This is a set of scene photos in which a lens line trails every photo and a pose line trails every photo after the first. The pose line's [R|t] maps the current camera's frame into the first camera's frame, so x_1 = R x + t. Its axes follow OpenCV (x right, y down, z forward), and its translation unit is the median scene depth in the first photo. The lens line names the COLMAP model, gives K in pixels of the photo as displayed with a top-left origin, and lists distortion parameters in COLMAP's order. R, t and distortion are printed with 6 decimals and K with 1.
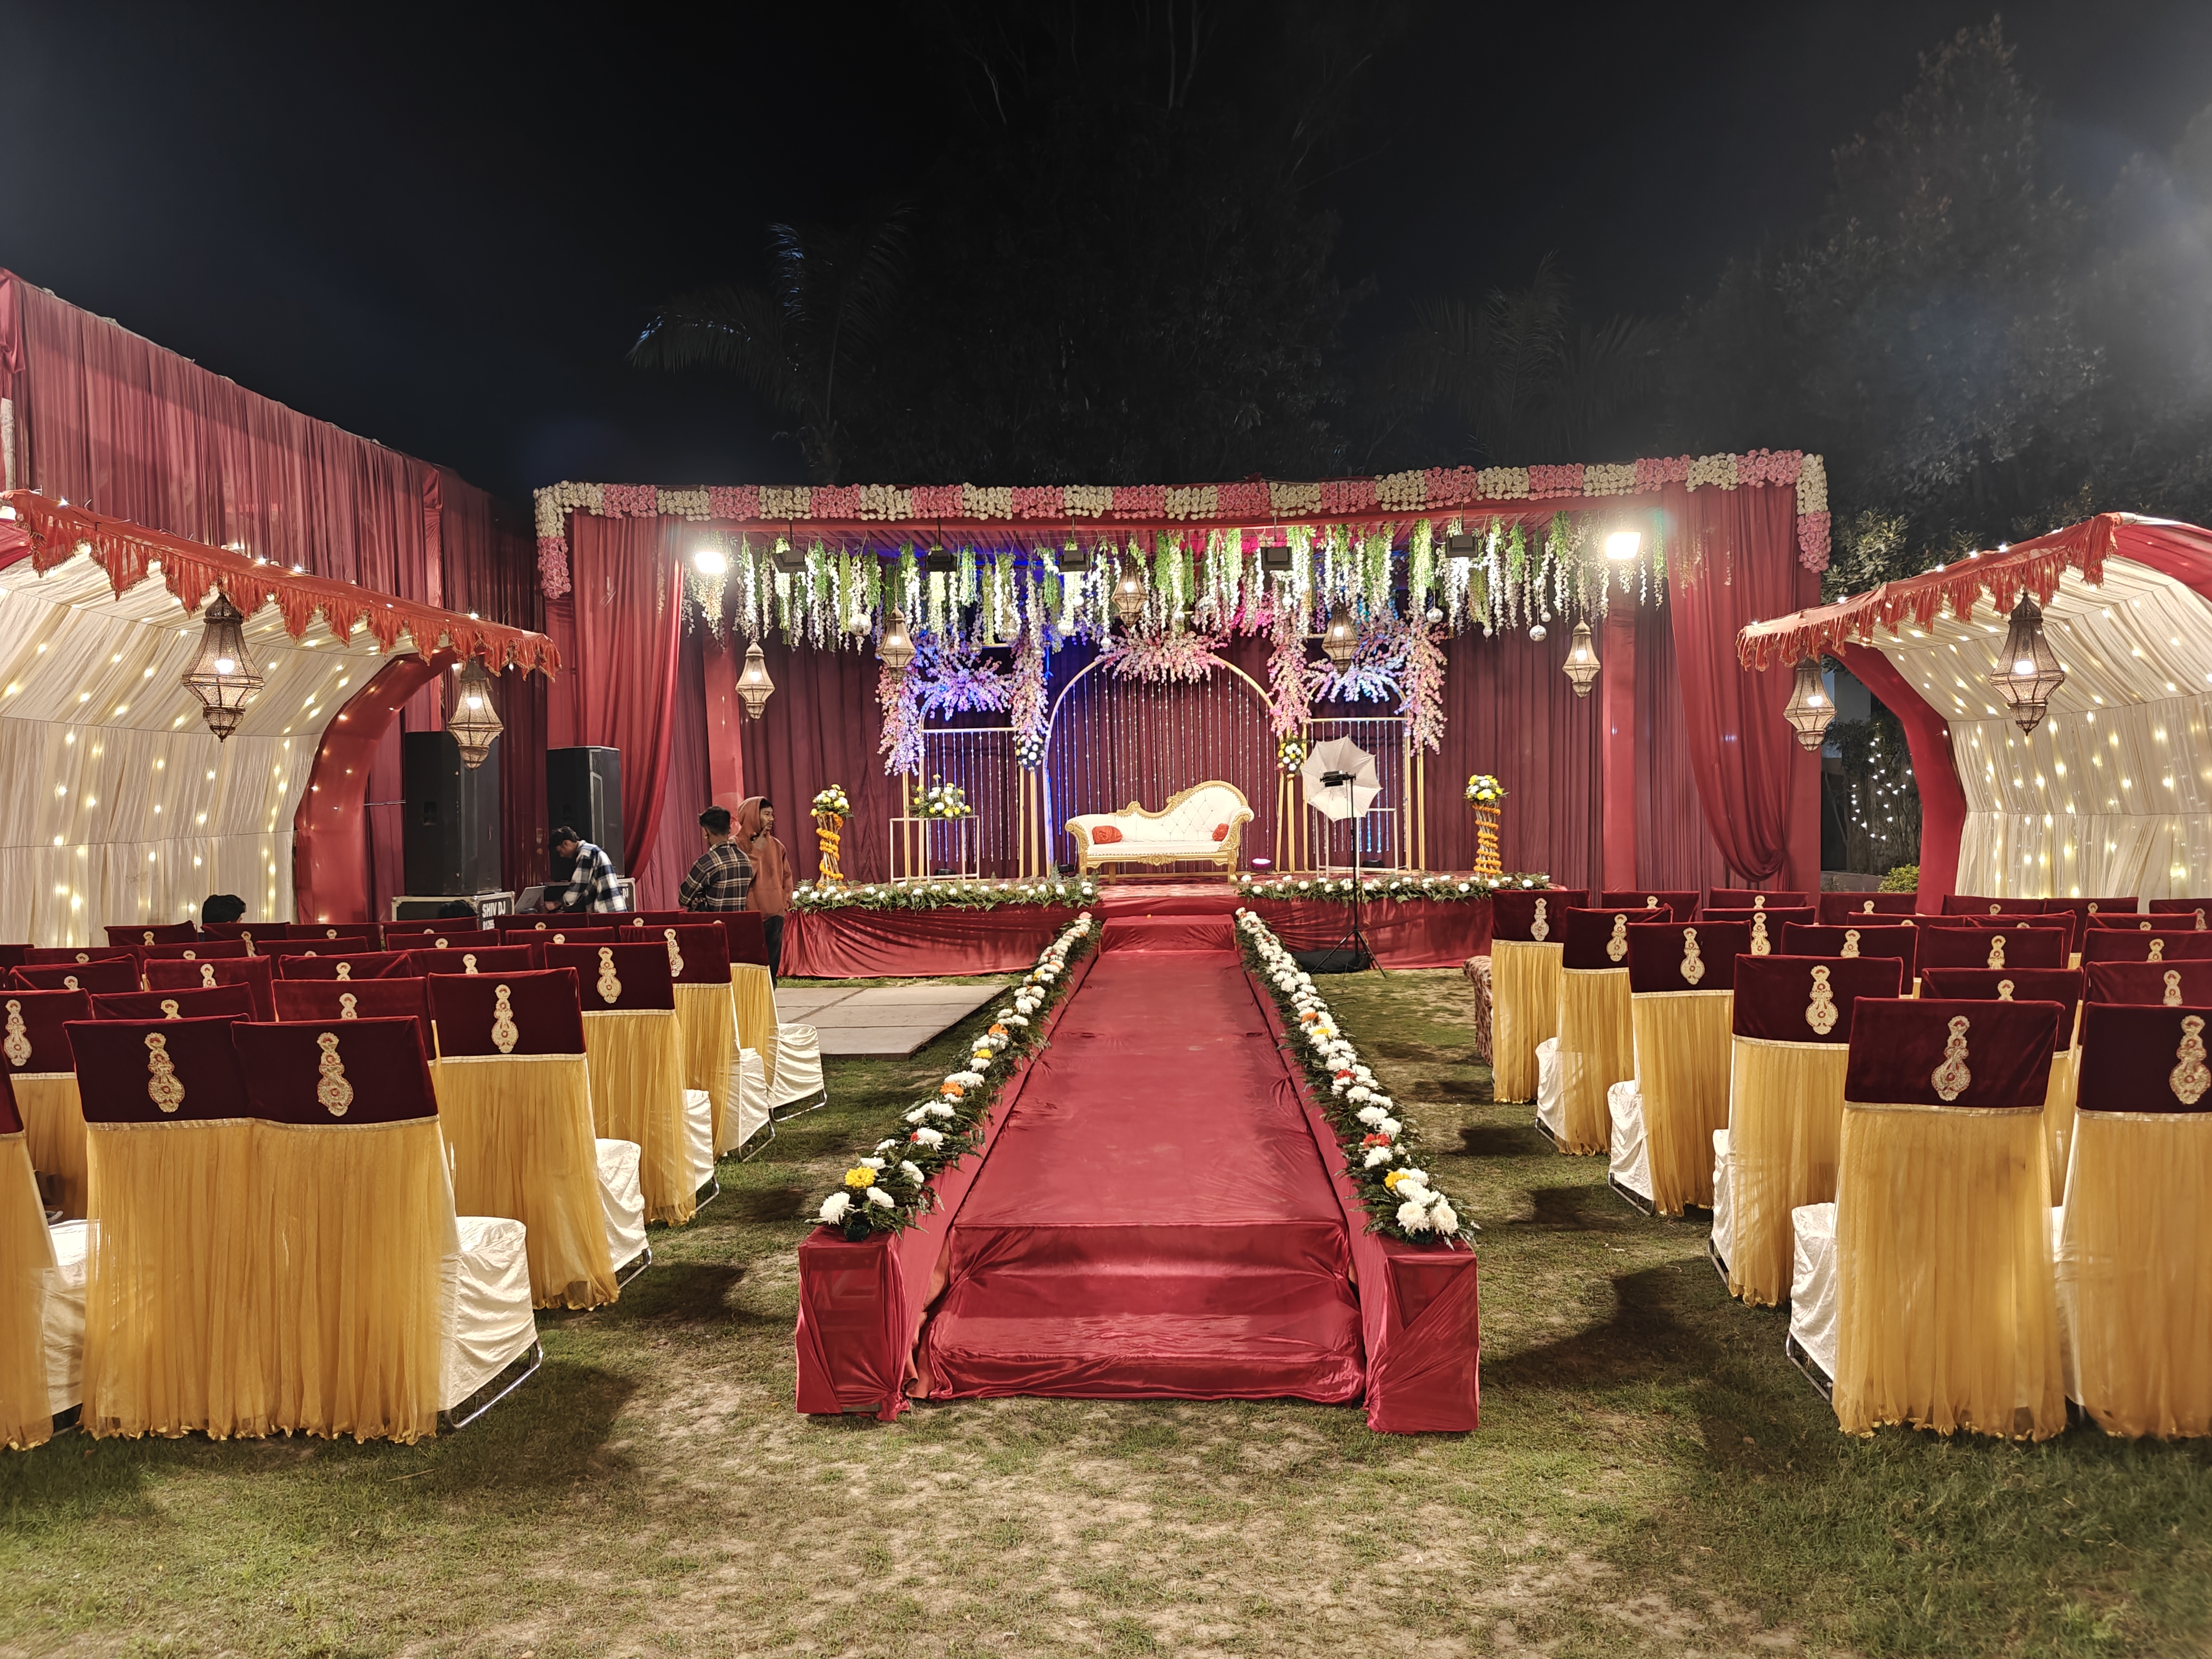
lens RADIAL K [[1556.4, 0, 1106.0], [0, 1556.4, 829.5], [0, 0, 1]] dist [0.008202, 0.004786]
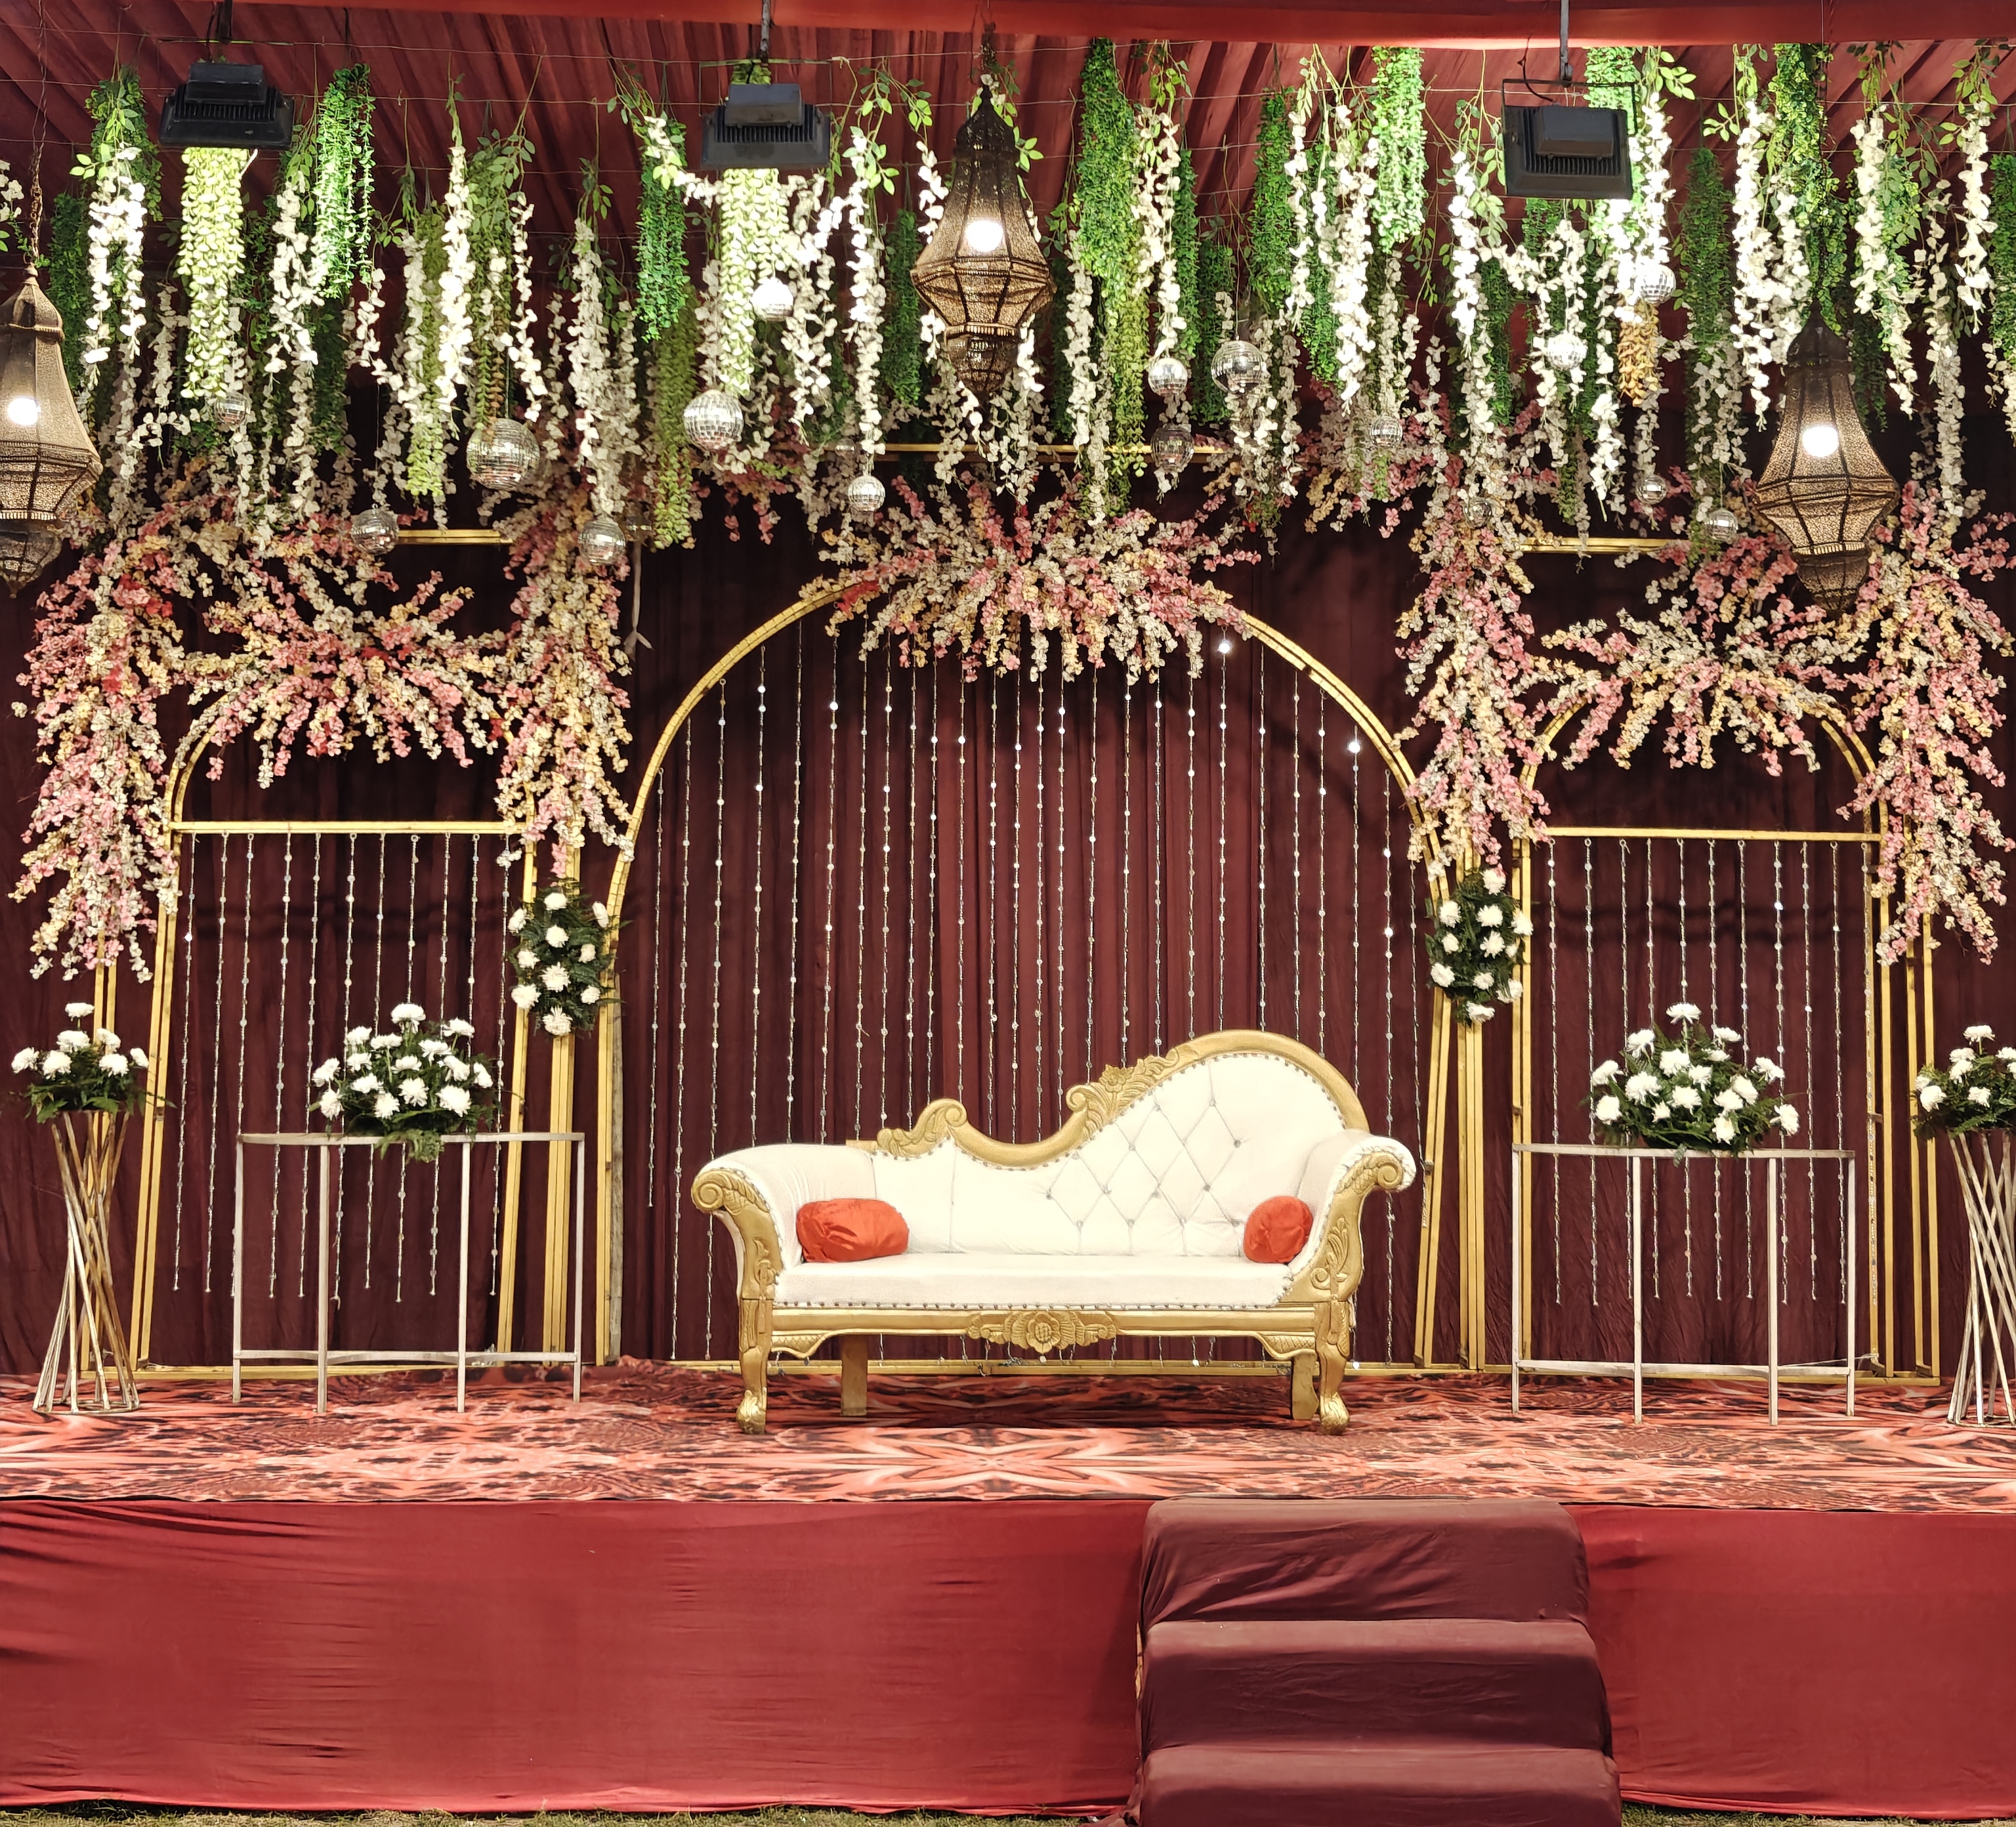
lens RADIAL K [[4140.8, 0, 1010.5], [0, 4140.8, 516.5], [0, 0, 1]] dist [0.257664, -2.016890]
pose [[0.997780, 0.037871, 0.054783, -0.011023], [-0.028736, 0.986886, -0.158841, -0.002842], [-0.060080, 0.156914, 0.985783, 0.244125]]
